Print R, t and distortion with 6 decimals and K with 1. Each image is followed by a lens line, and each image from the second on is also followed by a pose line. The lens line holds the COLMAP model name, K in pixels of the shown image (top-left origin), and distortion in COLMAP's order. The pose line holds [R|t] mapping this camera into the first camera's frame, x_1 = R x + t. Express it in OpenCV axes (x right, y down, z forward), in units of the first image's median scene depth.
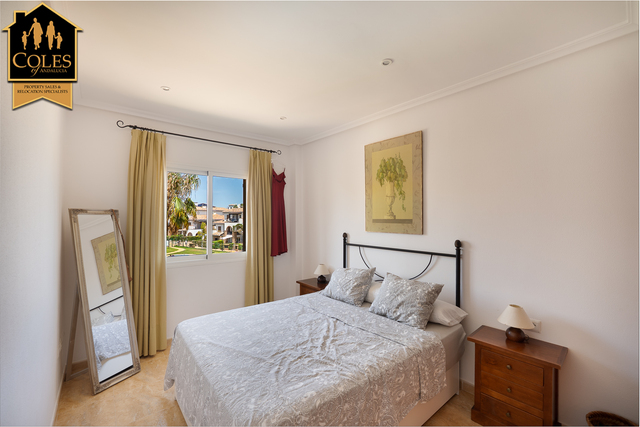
lens RADIAL K [[266.1, 0, 315.6], [0, 266.1, 215.1], [0, 0, 1]] dist [0.000195, 0.000254]
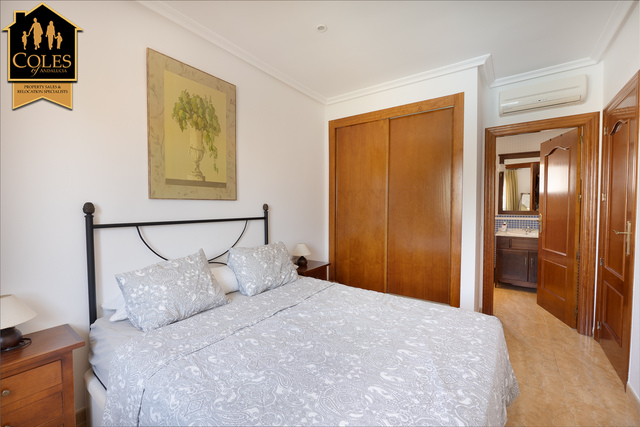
lens RADIAL K [[266.1, 0, 324.6], [0, 266.1, 212.7], [0, 0, 1]] dist [0.000195, 0.000254]
pose [[-0.256901, -0.030210, 0.965966, -0.525006], [-0.009268, 0.999542, 0.028795, 0.079878], [-0.966393, -0.001555, -0.257063, 0.864731]]
